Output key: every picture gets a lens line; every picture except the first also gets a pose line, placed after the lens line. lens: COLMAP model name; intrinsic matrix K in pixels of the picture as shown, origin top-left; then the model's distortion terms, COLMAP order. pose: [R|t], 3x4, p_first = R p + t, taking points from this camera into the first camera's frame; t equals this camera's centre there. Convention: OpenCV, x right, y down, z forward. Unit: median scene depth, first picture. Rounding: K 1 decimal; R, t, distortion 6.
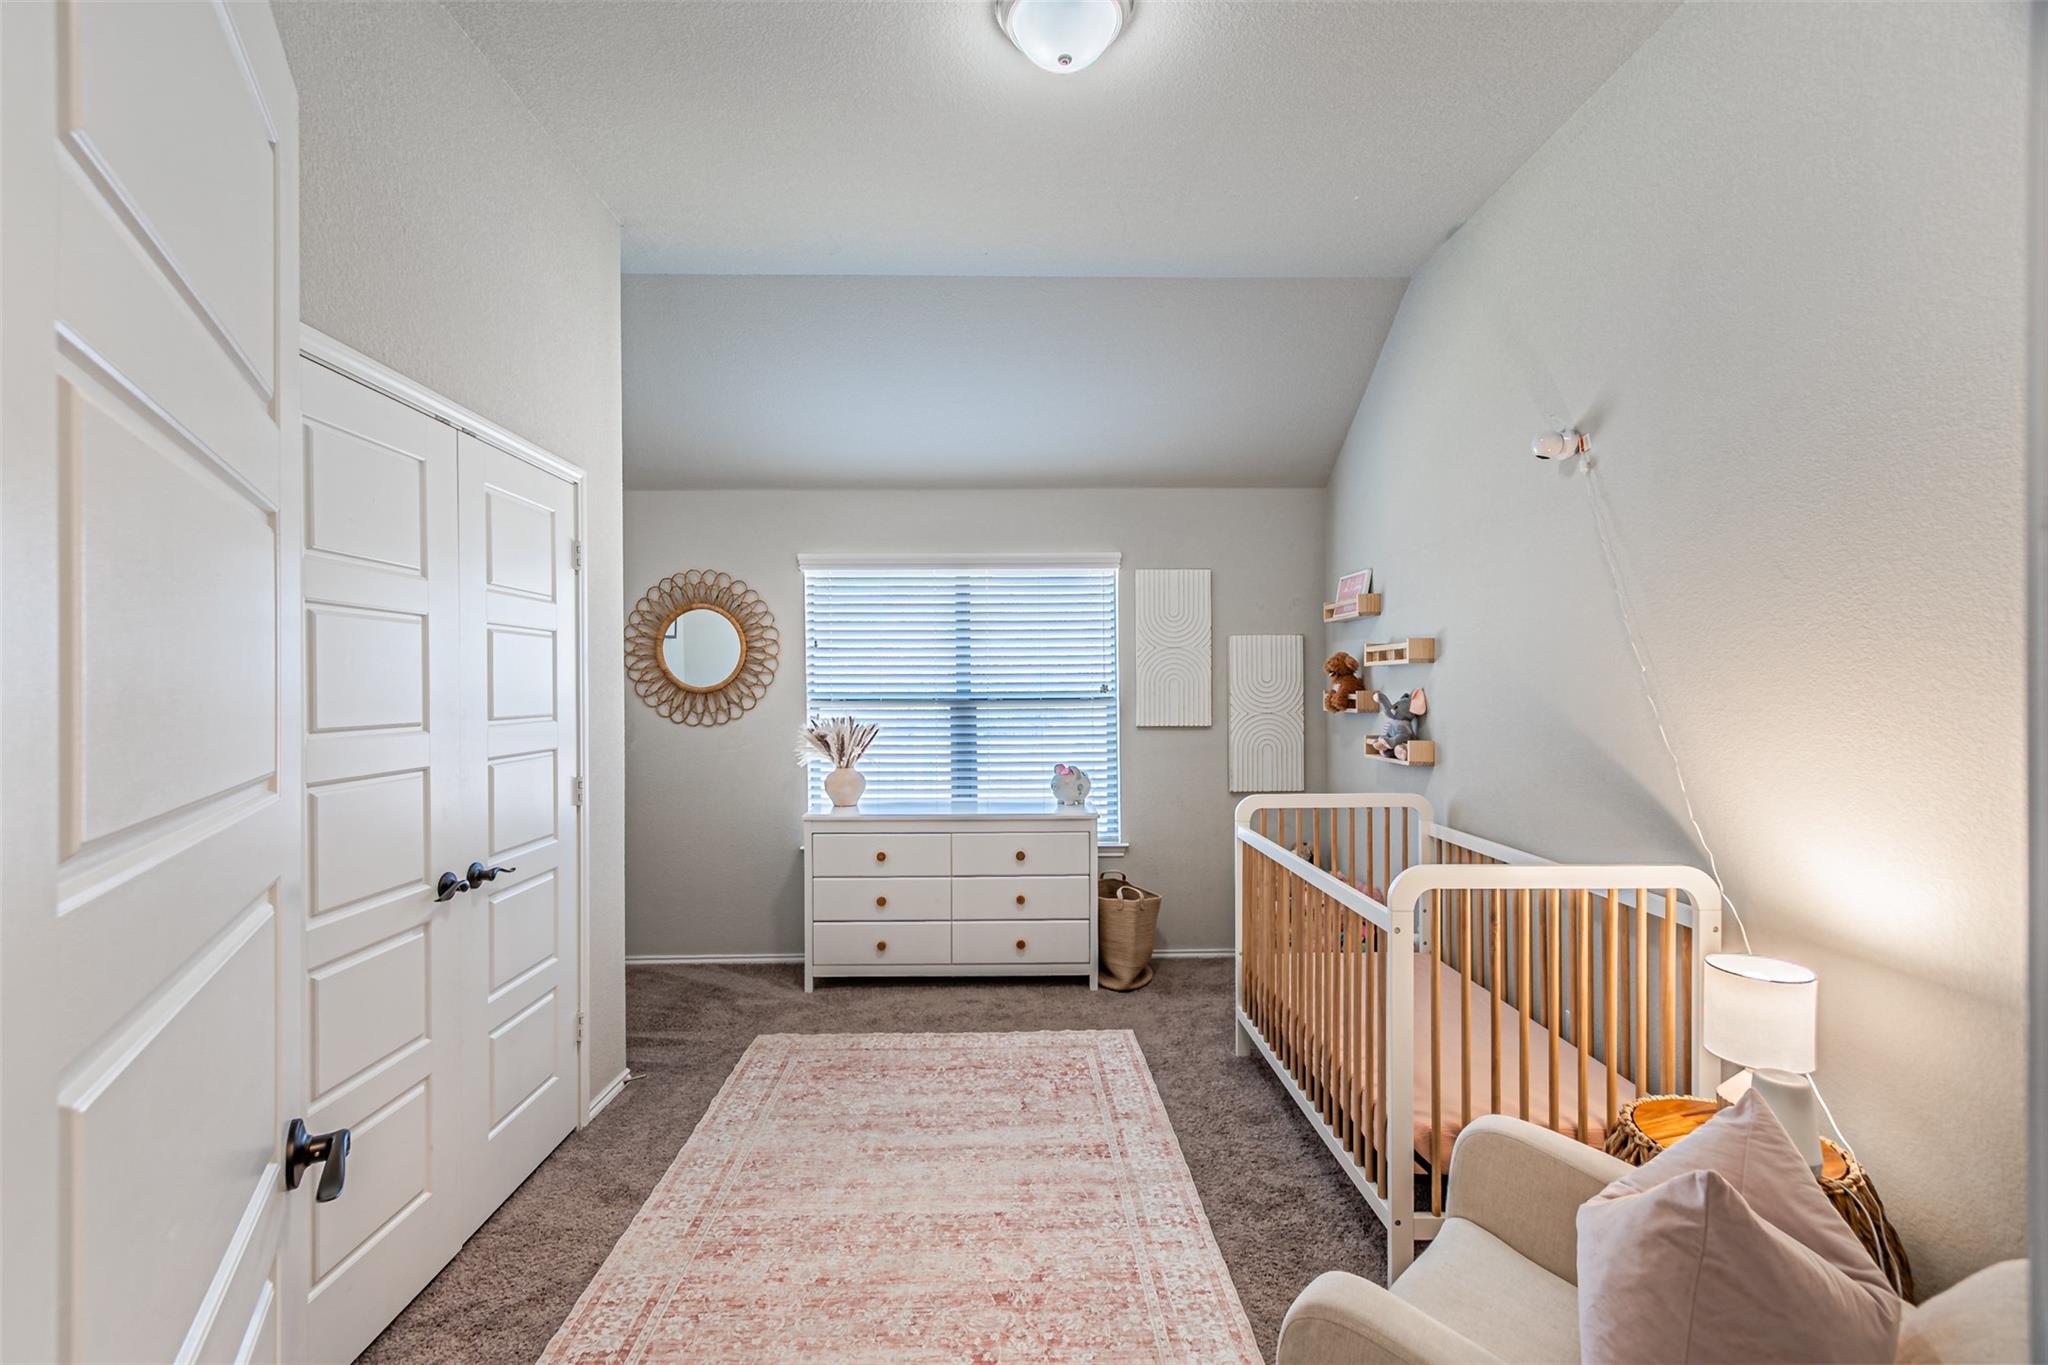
lens RADIAL K [[894.4, 0, 1009.2], [0, 894.4, 684.9], [0, 0, 1]] dist [0.003831, 0.000046]
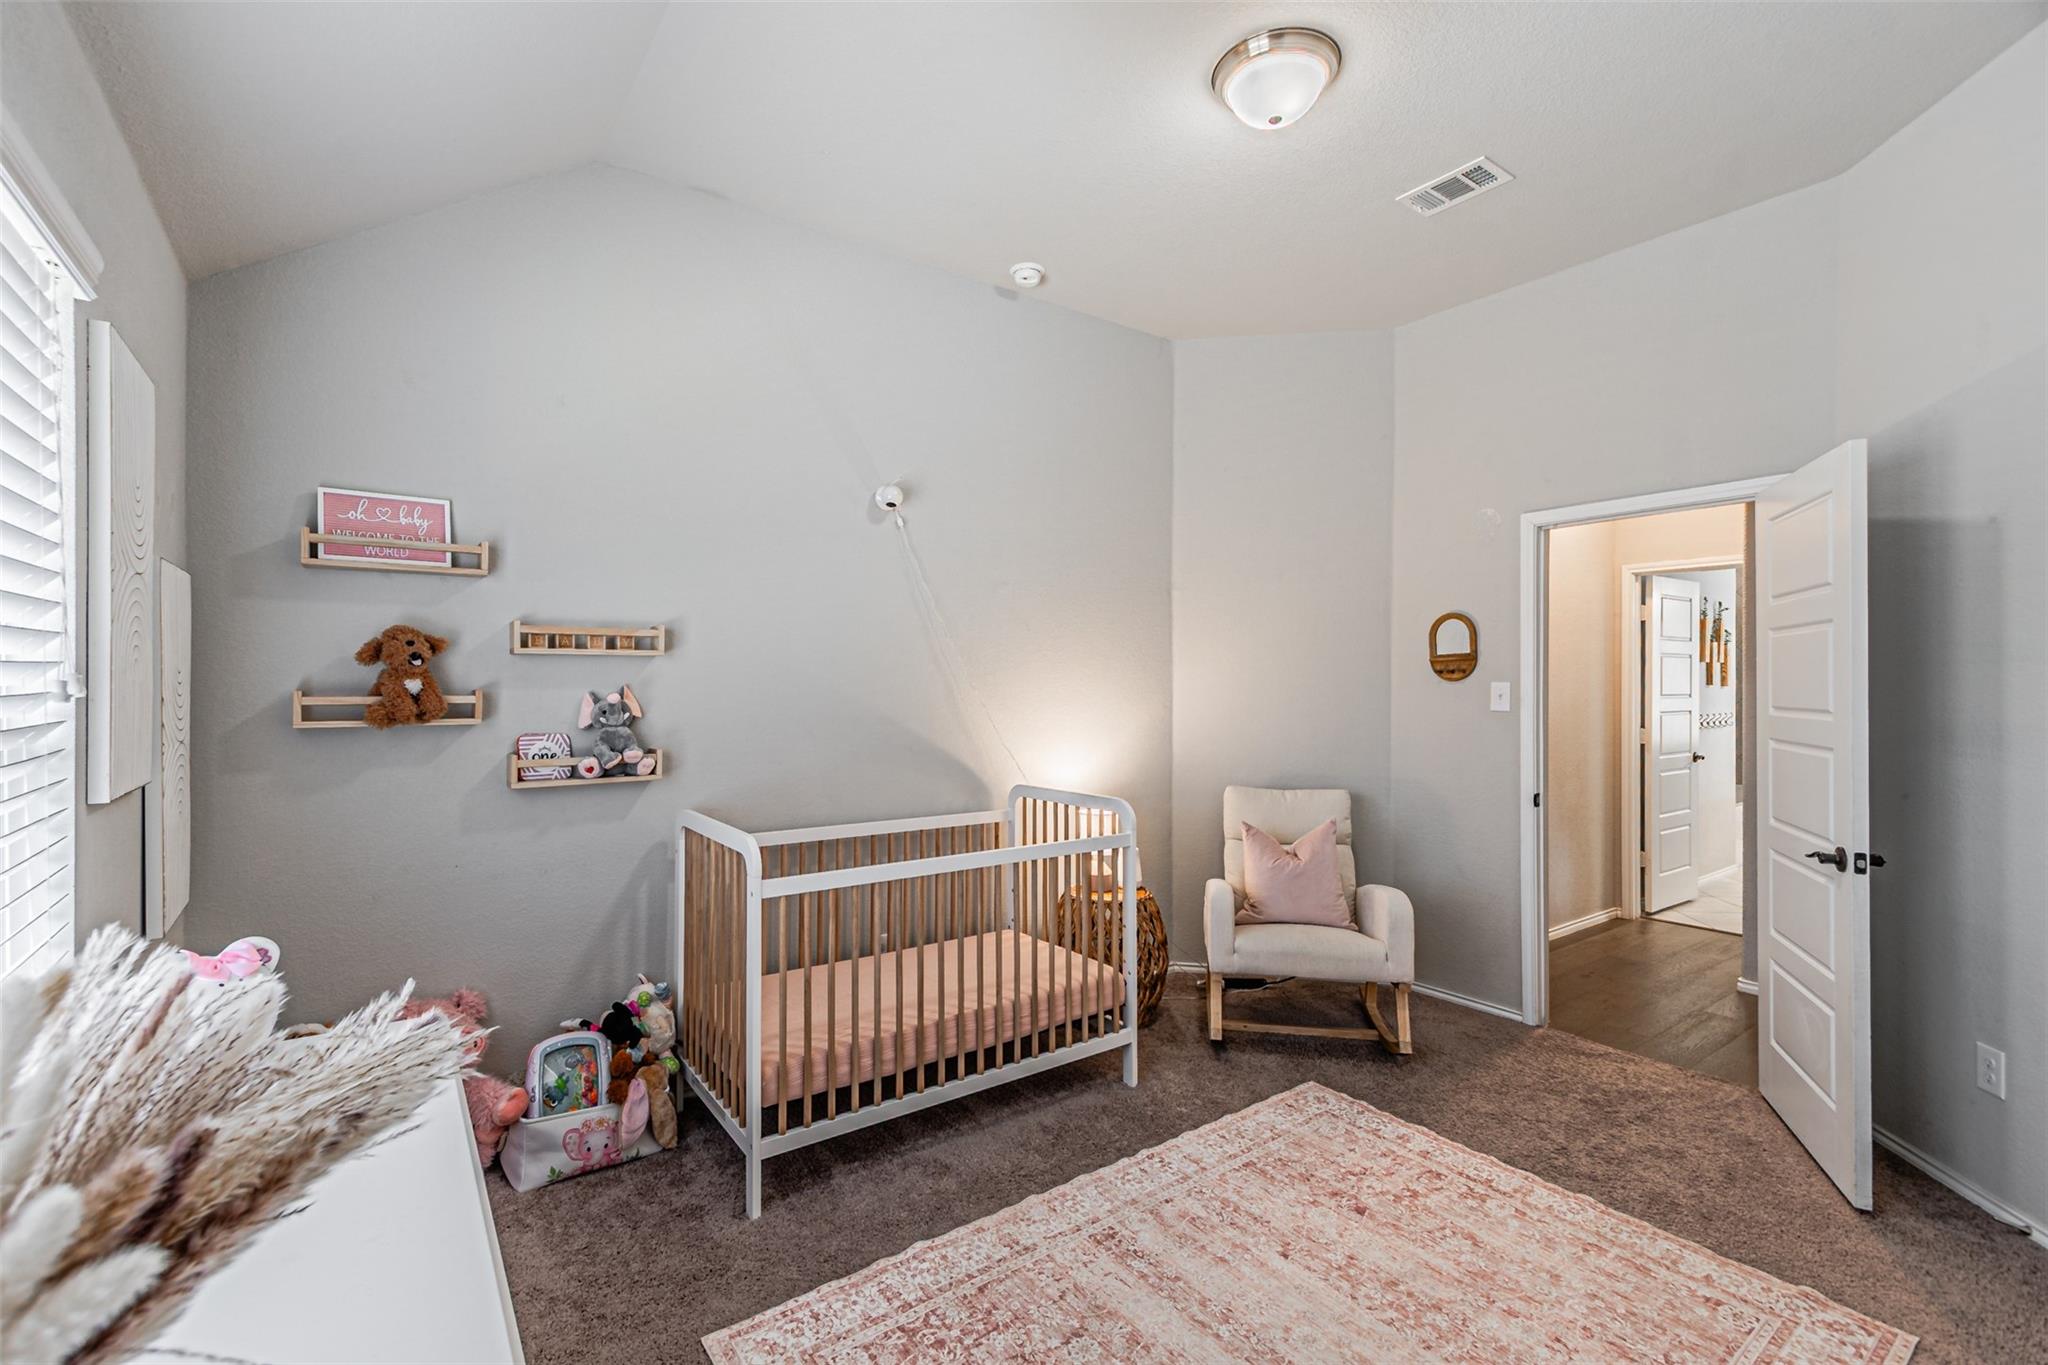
lens RADIAL K [[894.4, 0, 1009.2], [0, 894.4, 684.9], [0, 0, 1]] dist [0.003831, 0.000046]
pose [[-0.573723, -0.001961, 0.819047, -0.588953], [-0.002976, 0.999996, 0.000310, 0.001263], [-0.819044, -0.002260, -0.573727, 1.715788]]
